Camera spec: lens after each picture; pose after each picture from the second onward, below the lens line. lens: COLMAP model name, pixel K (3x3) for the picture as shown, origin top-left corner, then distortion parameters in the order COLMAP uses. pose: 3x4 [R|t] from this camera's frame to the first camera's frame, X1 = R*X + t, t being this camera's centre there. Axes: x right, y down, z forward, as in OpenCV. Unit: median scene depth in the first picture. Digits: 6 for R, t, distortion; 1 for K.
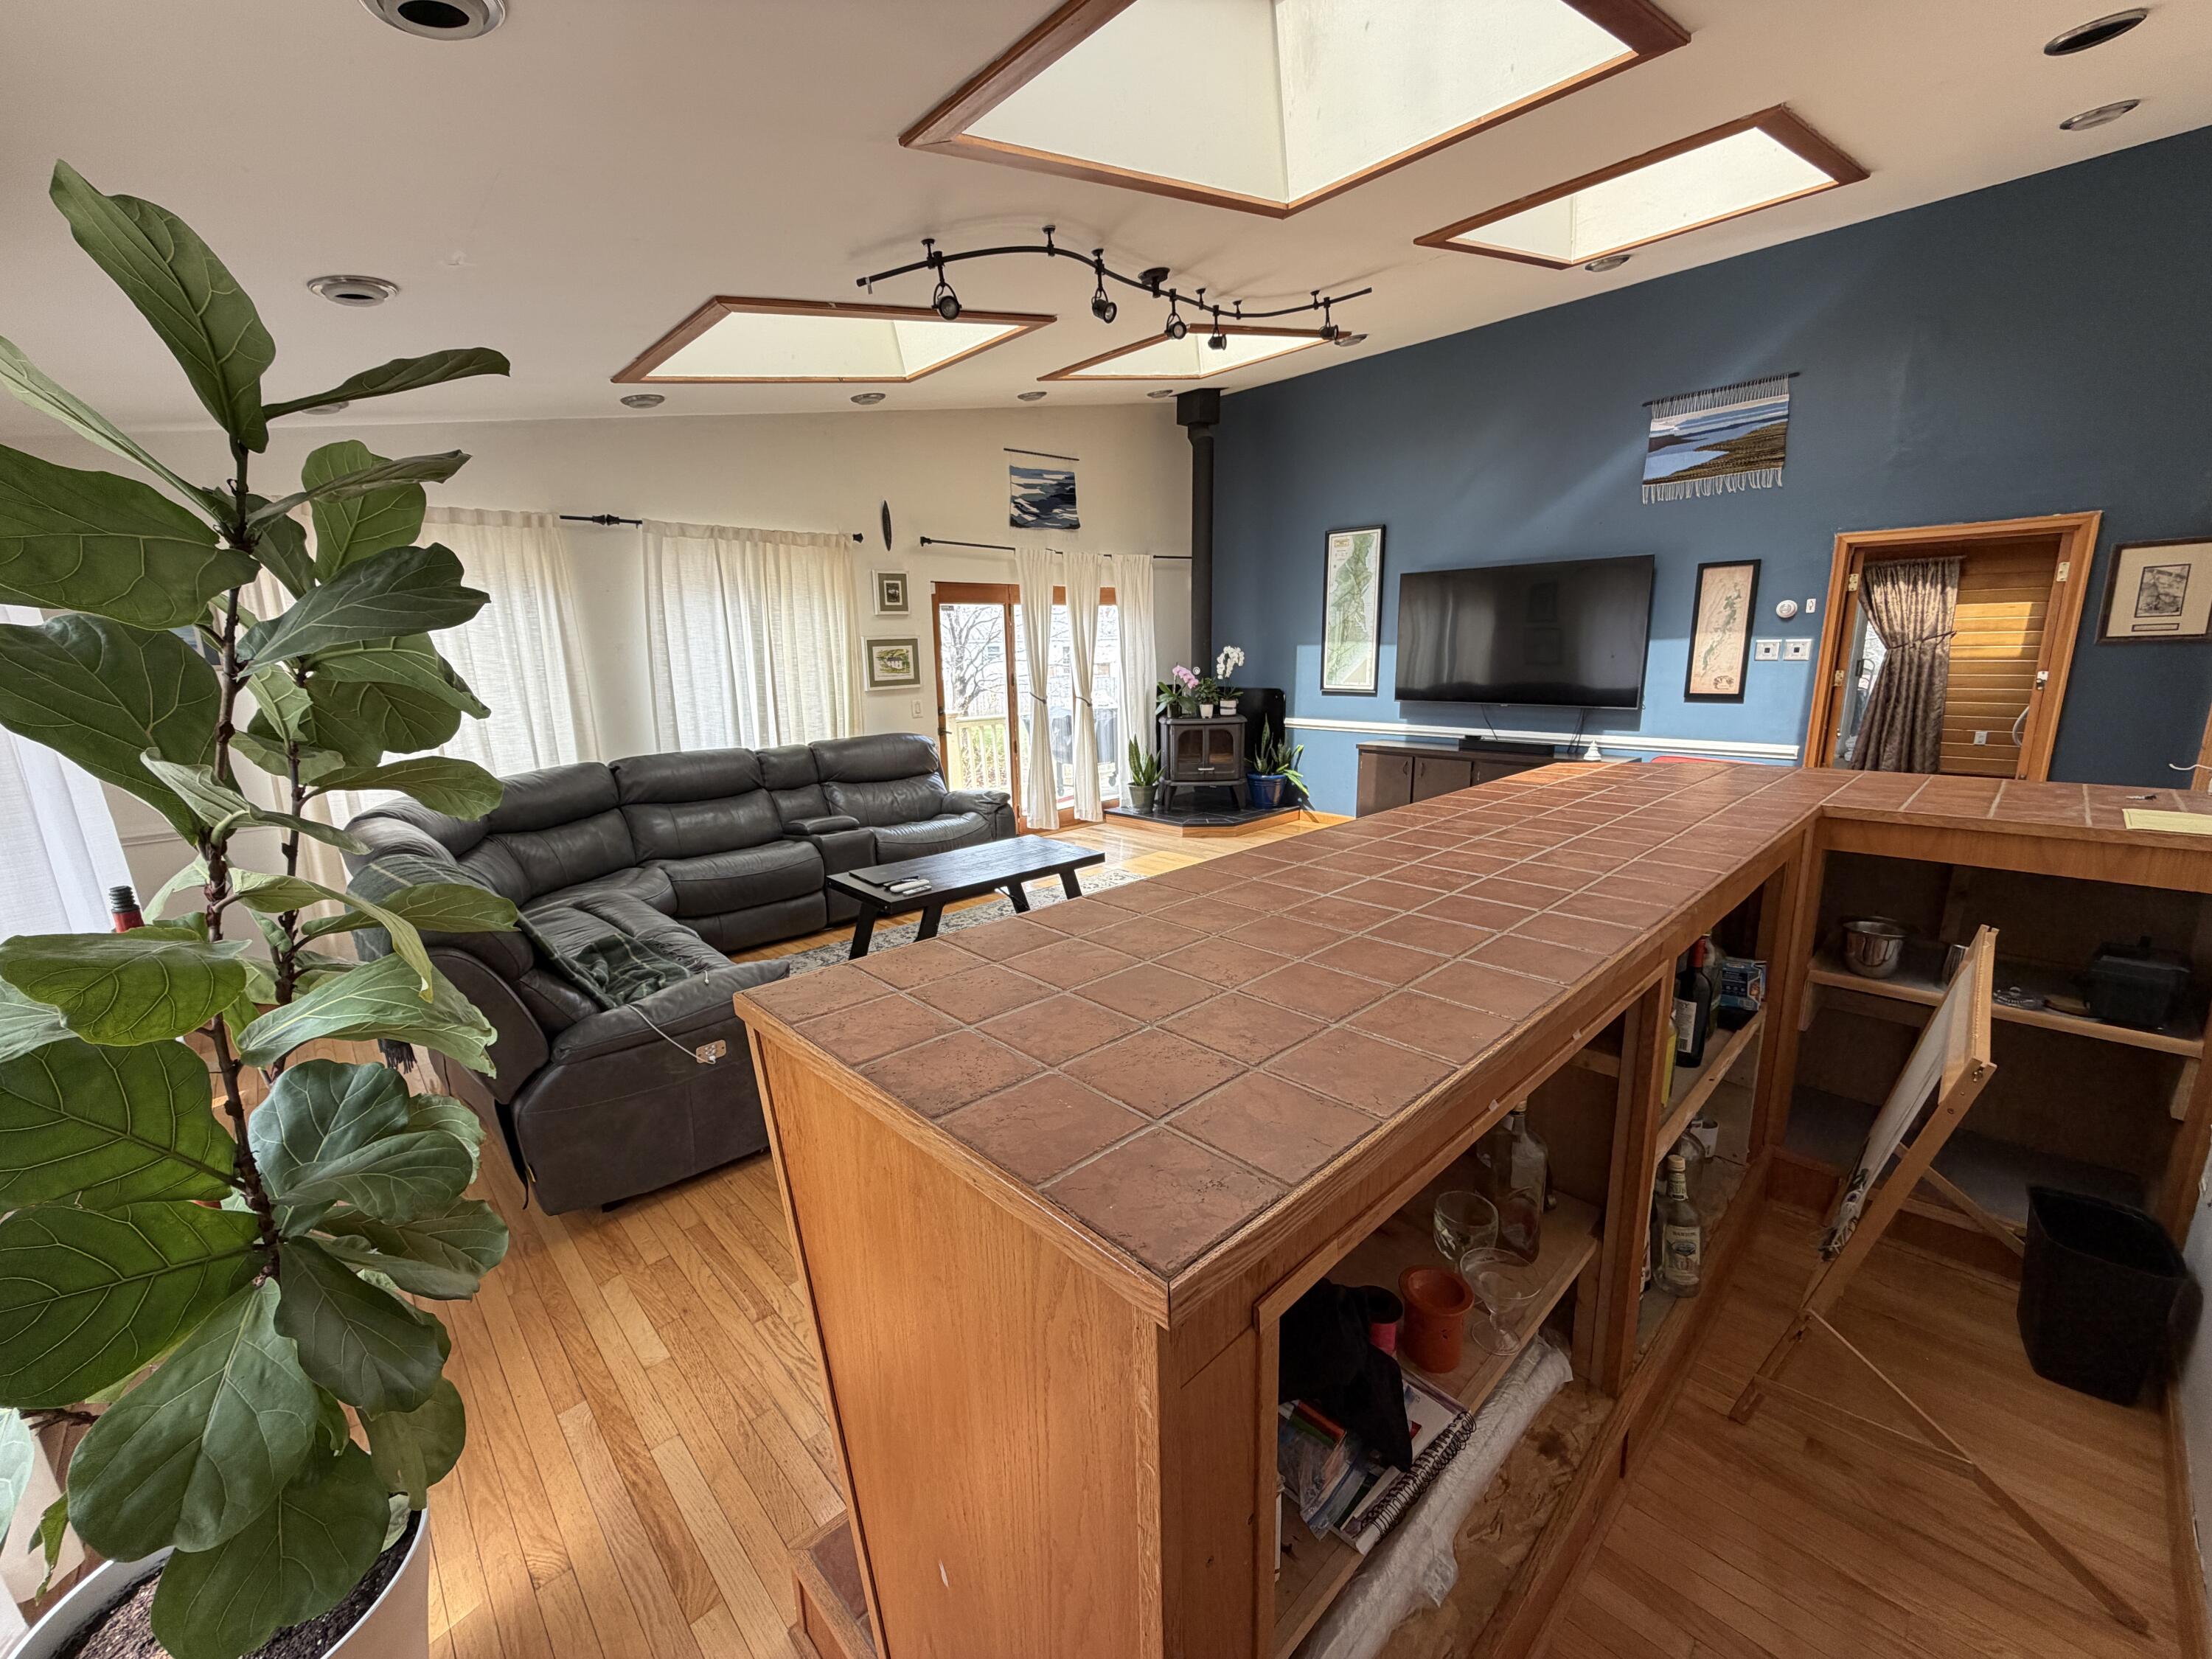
lens RADIAL K [[891.9, 0, 1113.8], [0, 891.9, 823.0], [0, 0, 1]] dist [0.003577, 0.000607]
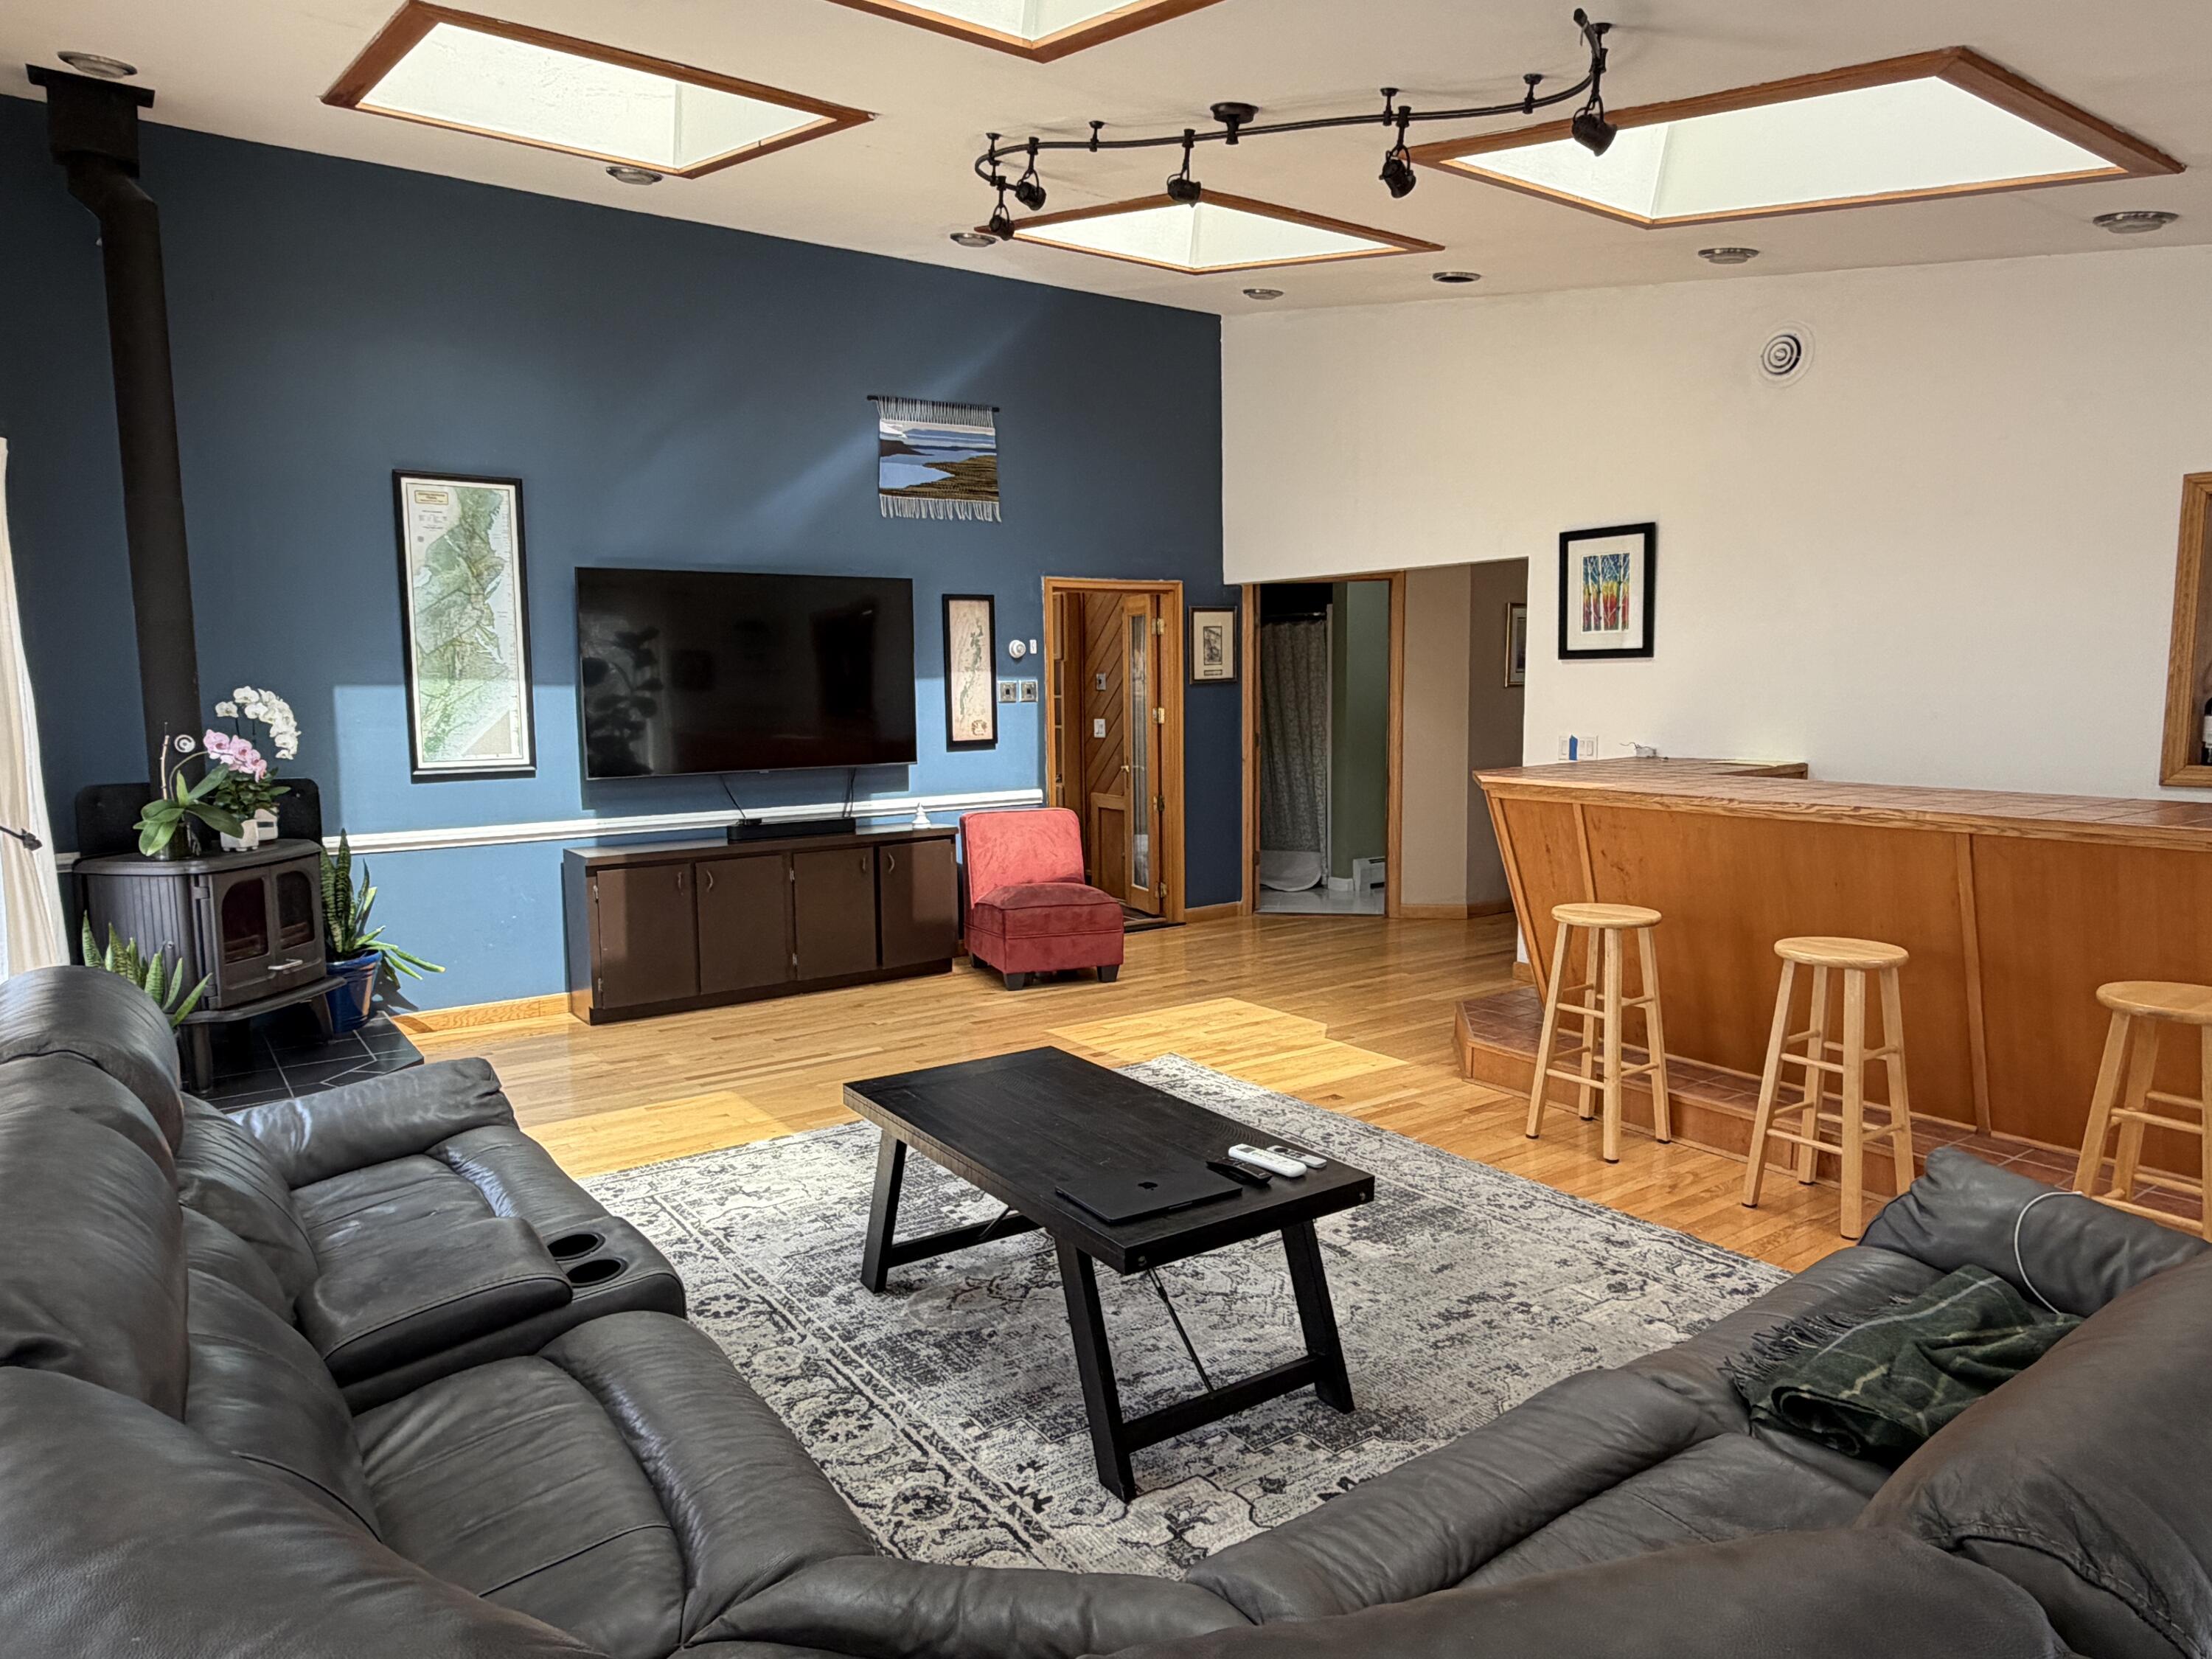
lens RADIAL K [[1396.1, 0, 1113.3], [0, 1396.1, 826.0], [0, 0, 1]] dist [-0.002685, -0.000801]
pose [[0.146896, -0.084787, 0.985511, -0.613266], [0.207210, 0.976851, 0.053156, -0.096557], [-0.967205, 0.196399, 0.161064, 0.599074]]
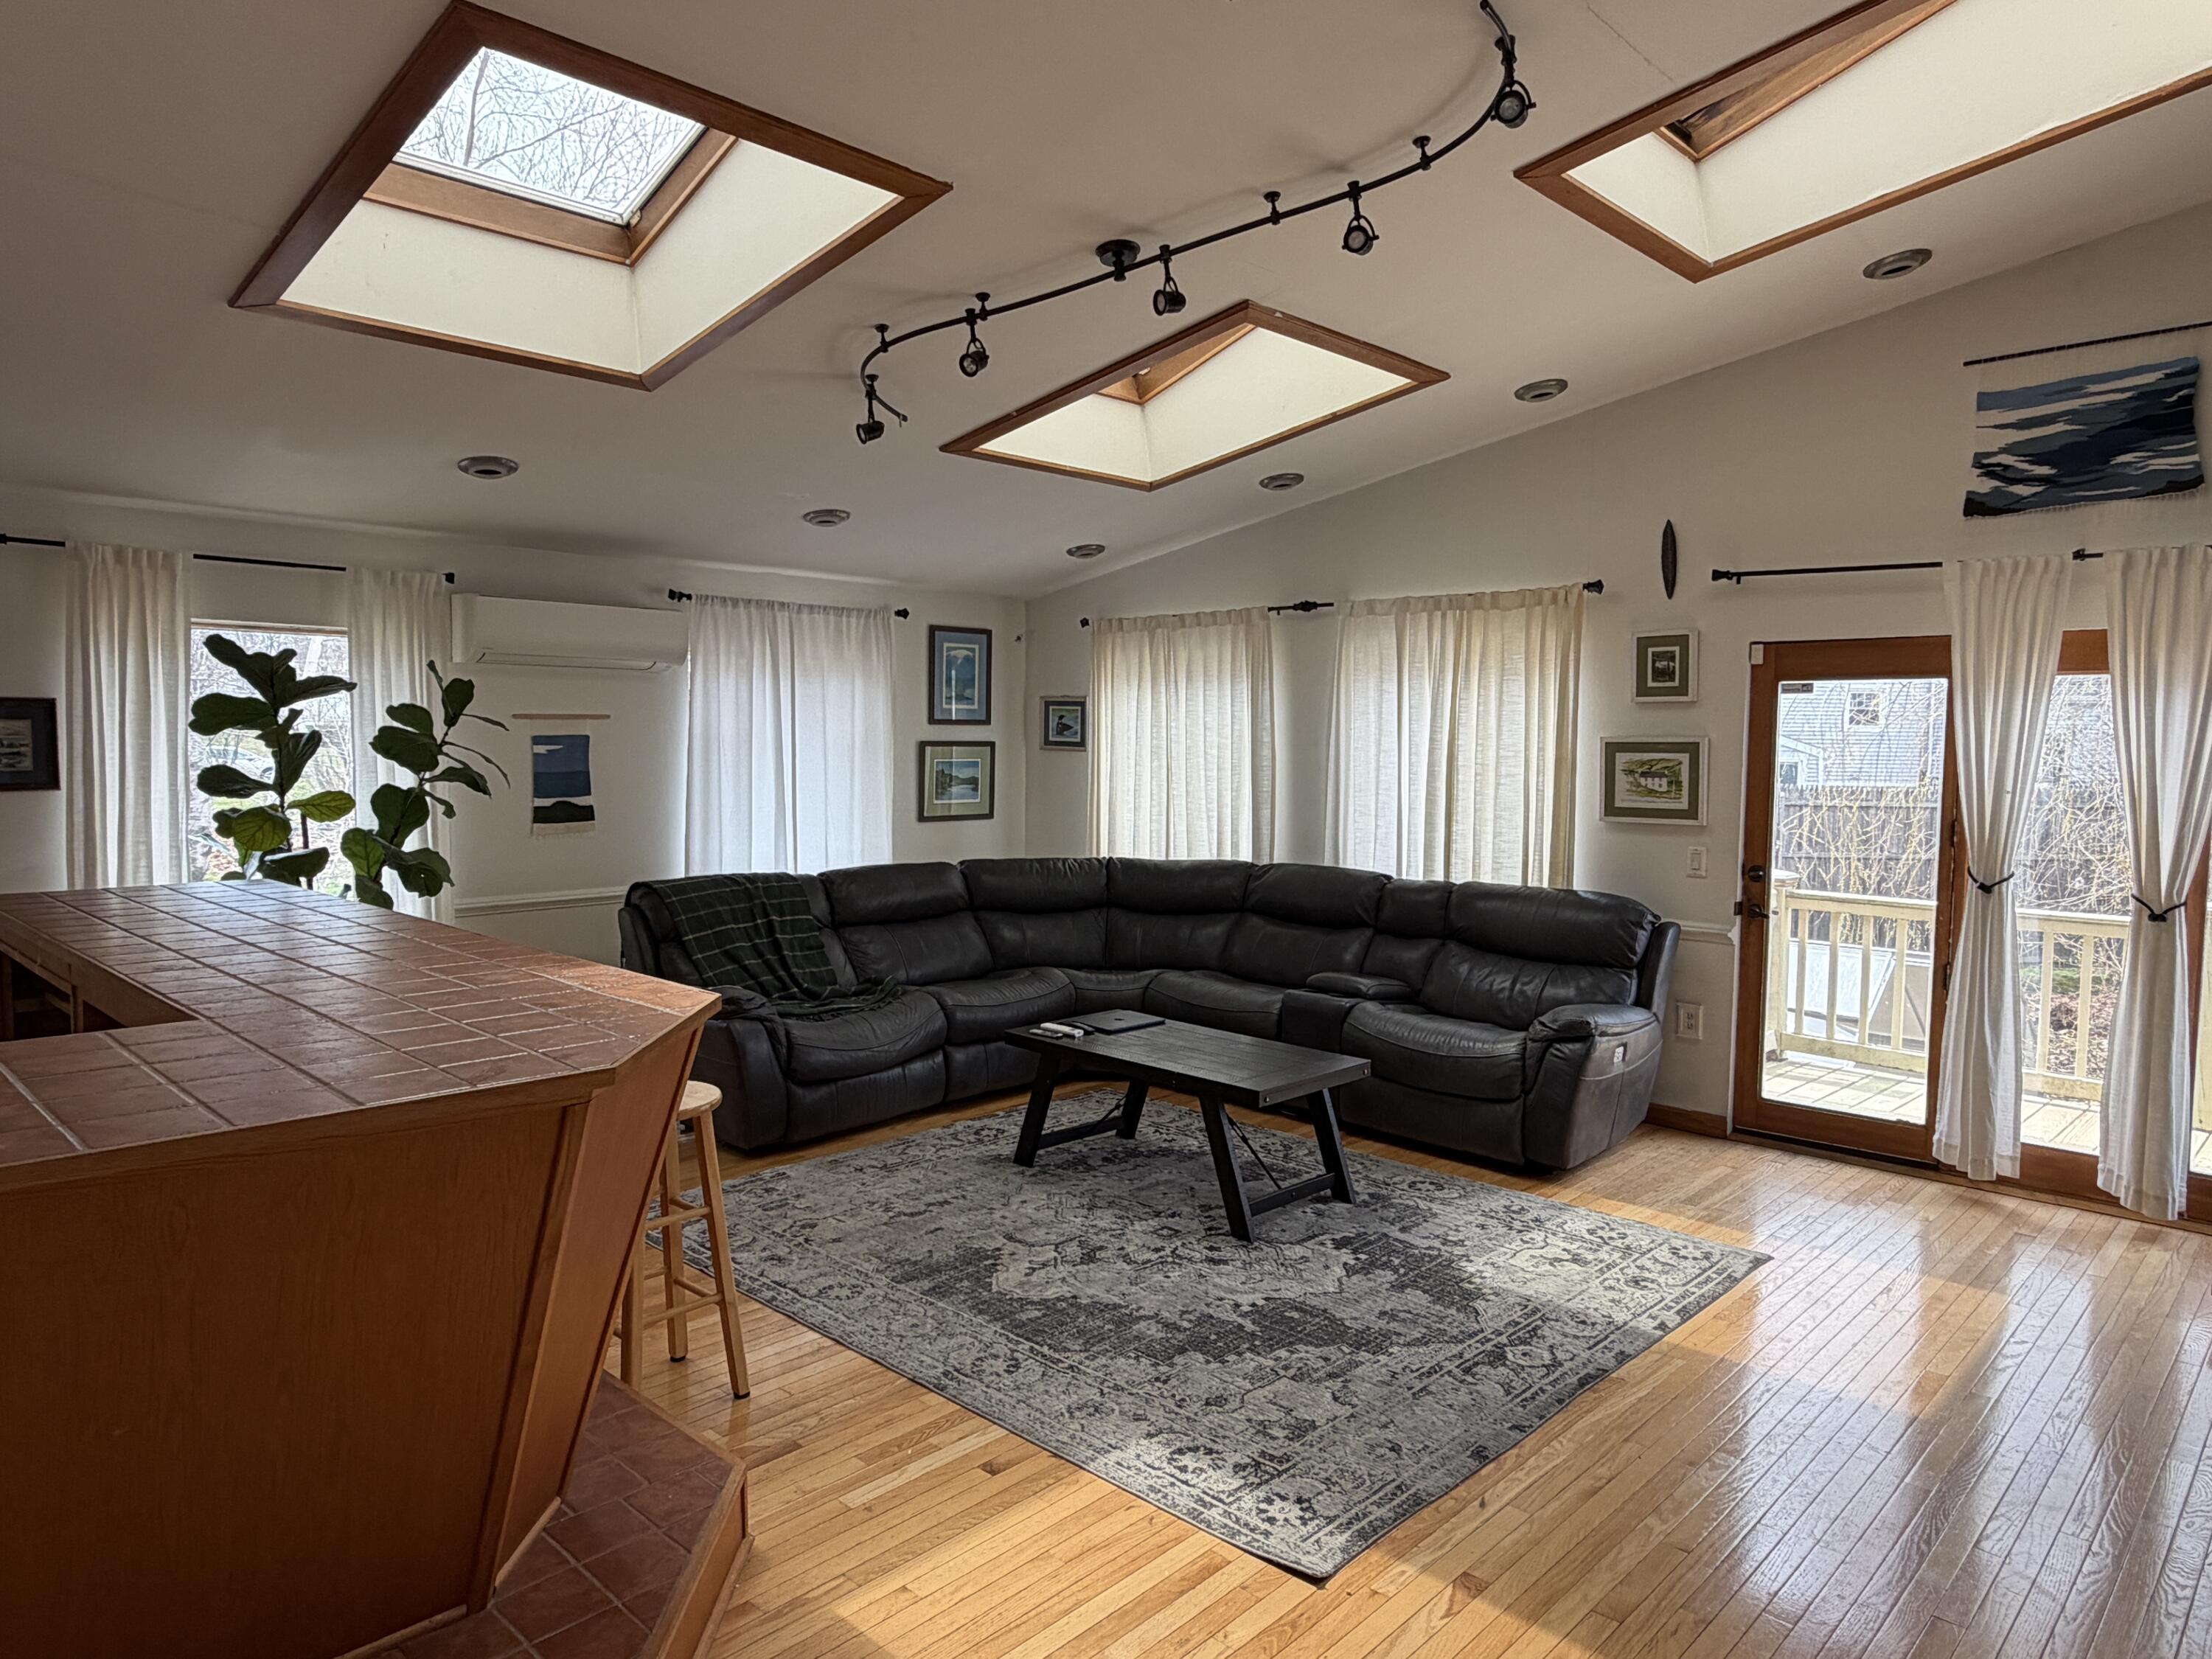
lens RADIAL K [[1396.1, 0, 1114.0], [0, 1396.1, 828.5], [0, 0, 1]] dist [-0.002685, -0.000801]
pose [[0.043365, 0.087729, -0.995200, 0.684992], [-0.210169, 0.974647, 0.076759, -0.145283], [0.976703, 0.205832, 0.060703, 0.600766]]
